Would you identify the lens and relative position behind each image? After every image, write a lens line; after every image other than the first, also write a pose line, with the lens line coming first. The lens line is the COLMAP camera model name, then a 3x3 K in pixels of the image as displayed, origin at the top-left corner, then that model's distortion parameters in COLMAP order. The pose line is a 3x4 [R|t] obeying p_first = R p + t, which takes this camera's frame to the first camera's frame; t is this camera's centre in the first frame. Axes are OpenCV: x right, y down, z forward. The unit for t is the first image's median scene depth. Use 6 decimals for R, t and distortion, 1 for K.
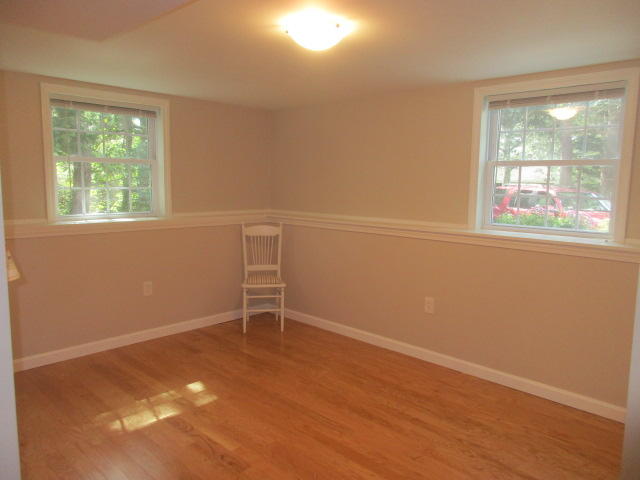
lens RADIAL K [[481.0, 0, 320.0], [0, 481.0, 240.0], [0, 0, 1]] dist [-0.004031, -0.004416]
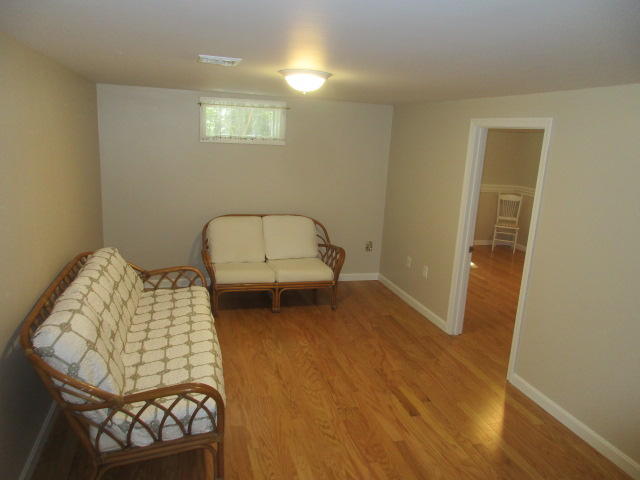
lens RADIAL K [[481.0, 0, 320.0], [0, 481.0, 240.0], [0, 0, 1]] dist [-0.004031, -0.004416]
pose [[0.866846, 0.141649, -0.478031, 0.143695], [-0.103794, 0.989056, 0.104858, 0.022108], [0.487652, -0.041279, 0.872062, -0.913478]]
